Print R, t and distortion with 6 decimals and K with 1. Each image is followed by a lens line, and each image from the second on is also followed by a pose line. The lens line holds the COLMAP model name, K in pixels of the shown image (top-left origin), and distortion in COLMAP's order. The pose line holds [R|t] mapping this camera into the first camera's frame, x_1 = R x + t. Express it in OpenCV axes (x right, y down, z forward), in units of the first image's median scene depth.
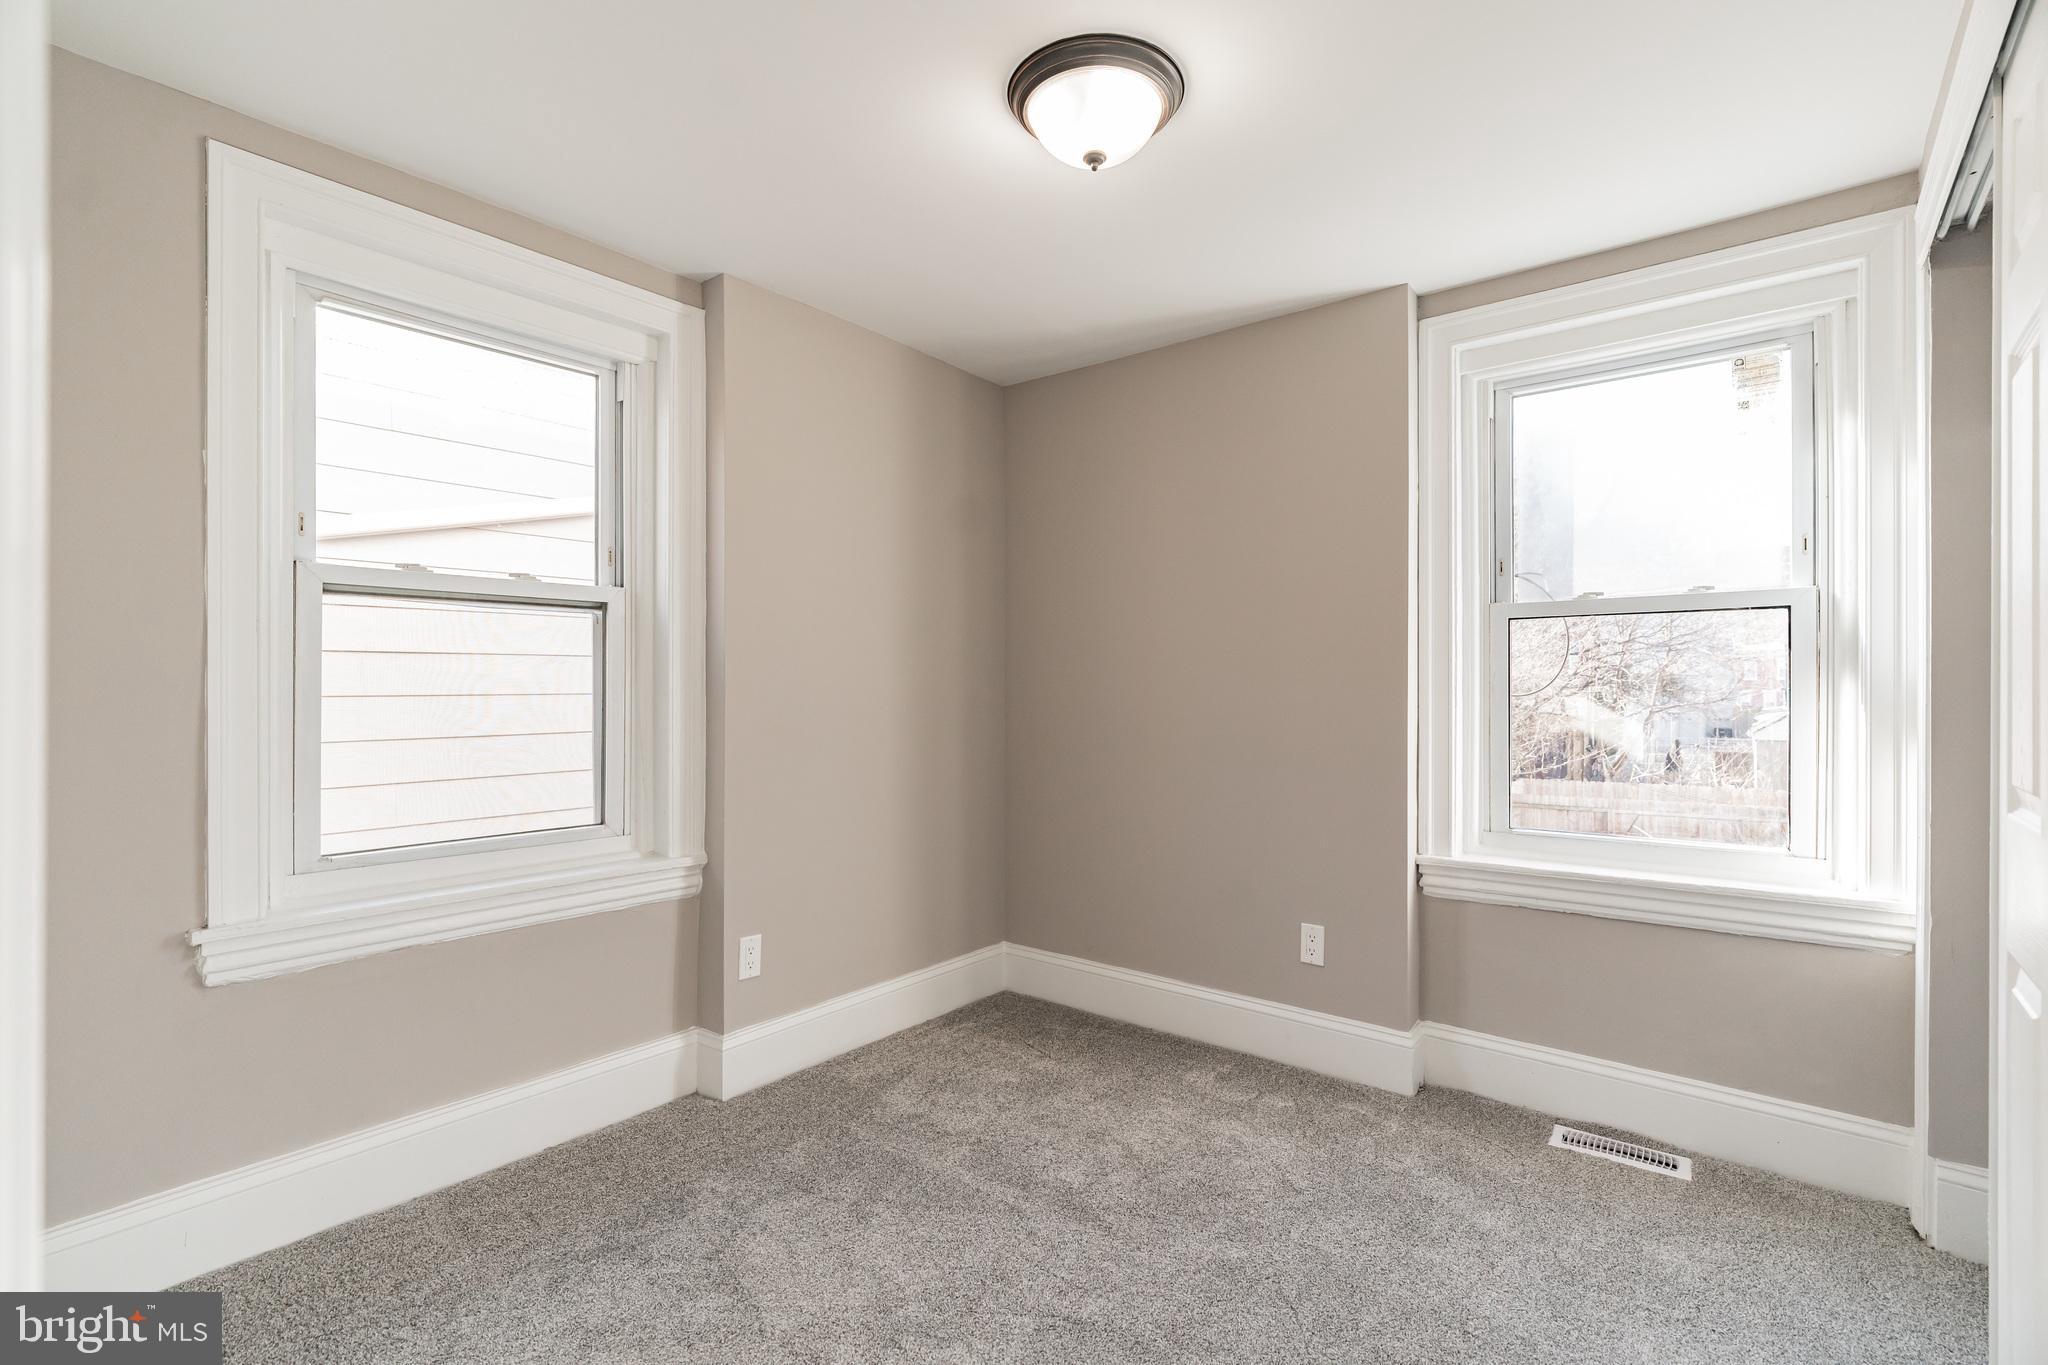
lens RADIAL K [[947.7, 0, 1024.0], [0, 947.7, 682.5], [0, 0, 1]] dist [-0.000096, 0.000006]
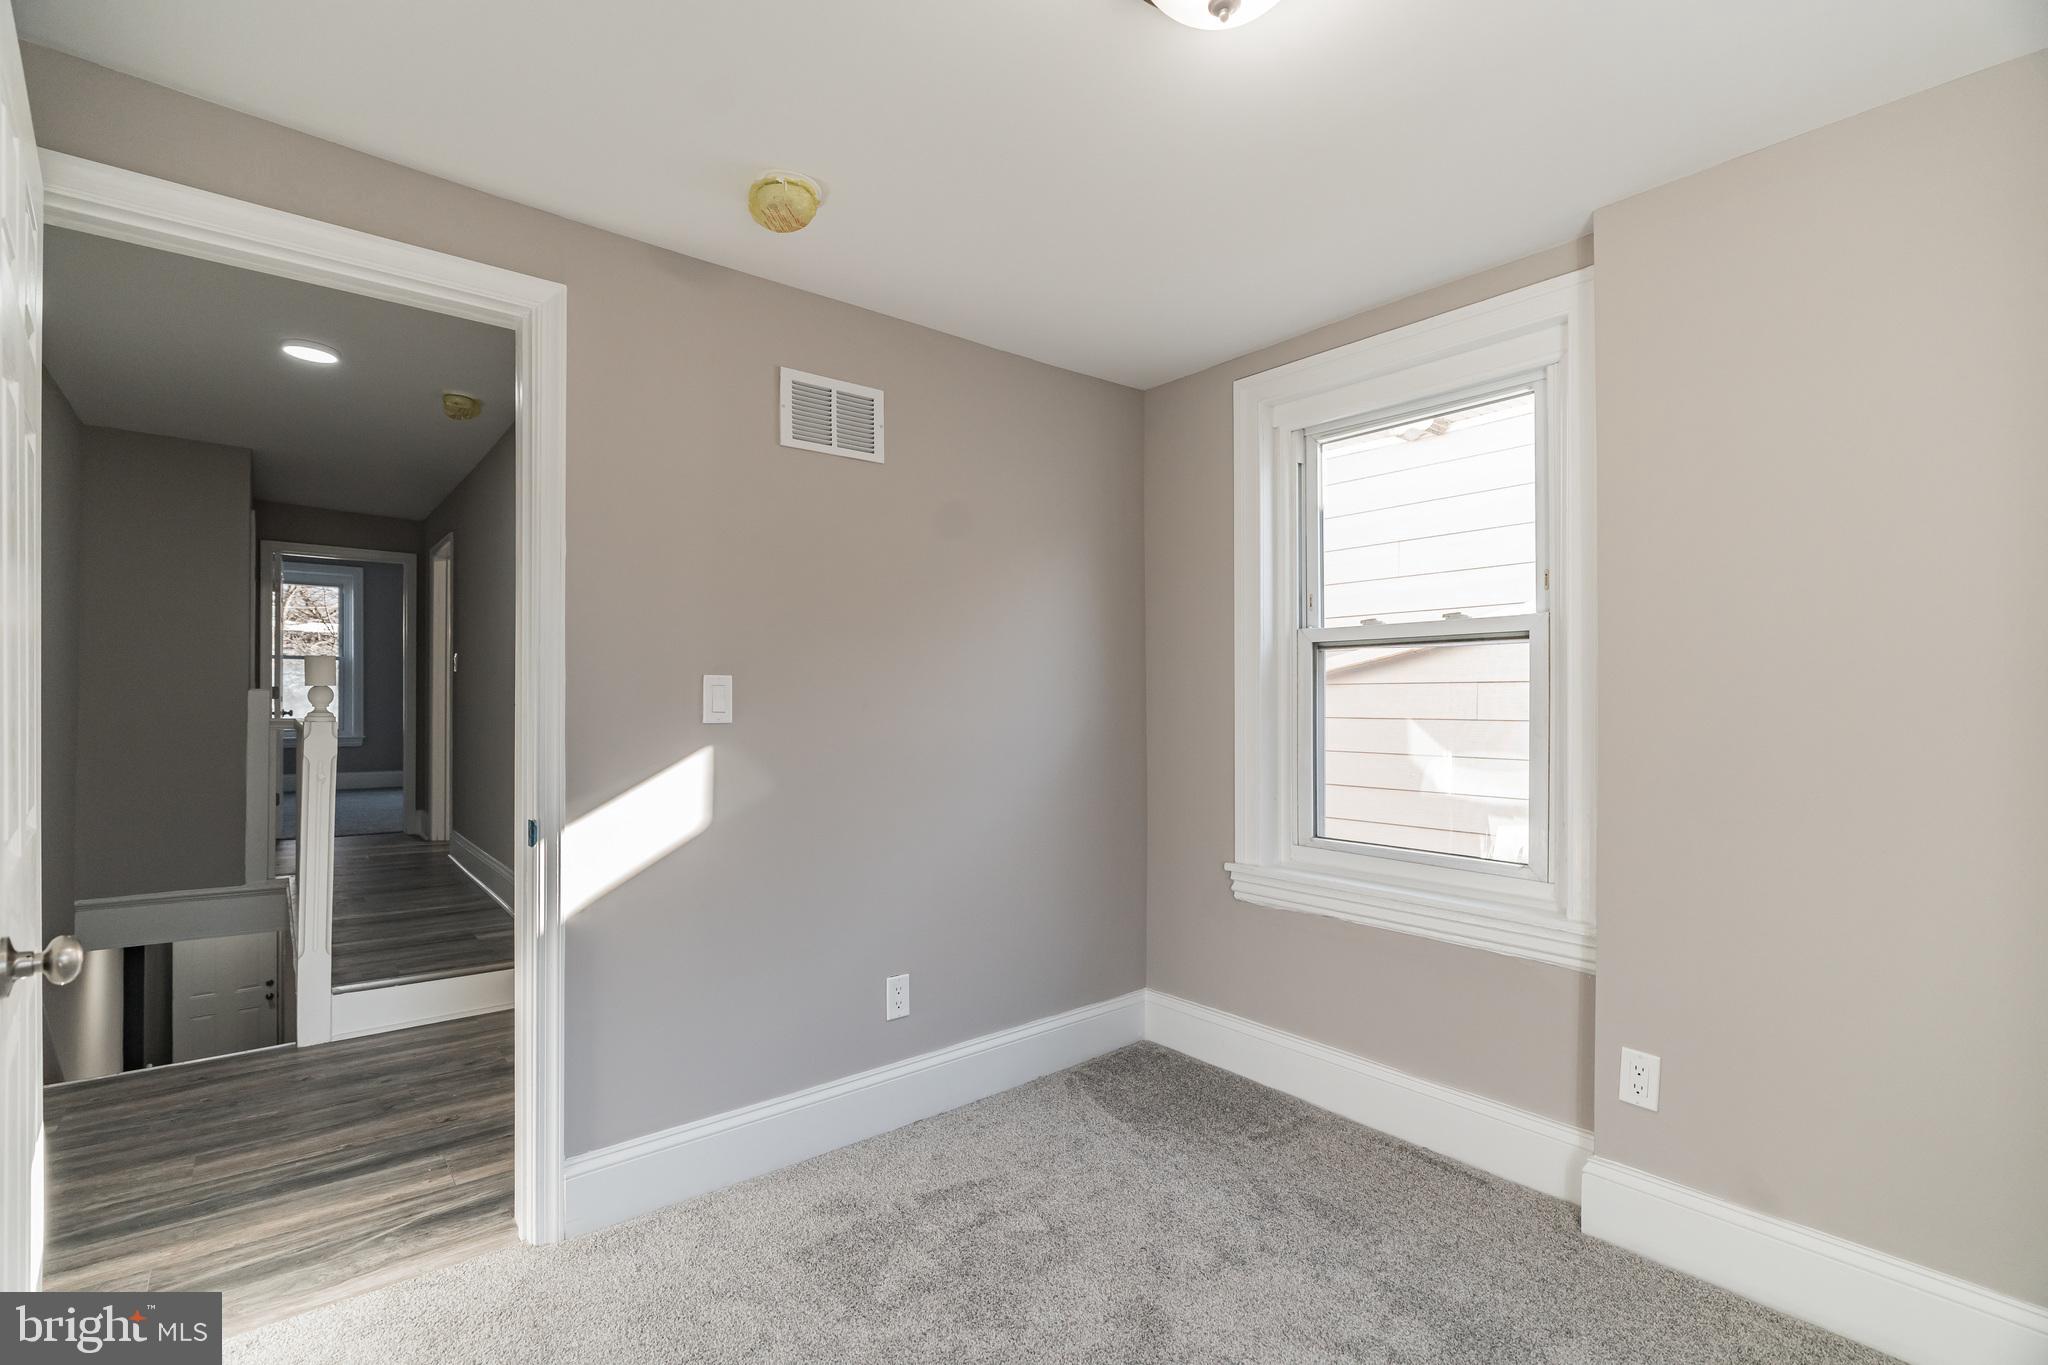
lens RADIAL K [[926.1, 0, 1032.2], [0, 926.1, 695.1], [0, 0, 1]] dist [0.002634, 0.000434]
pose [[-0.206220, -0.014351, -0.978401, 0.568074], [-0.001141, 0.999895, -0.014426, -0.005990], [0.978505, -0.001858, -0.206214, 0.713646]]
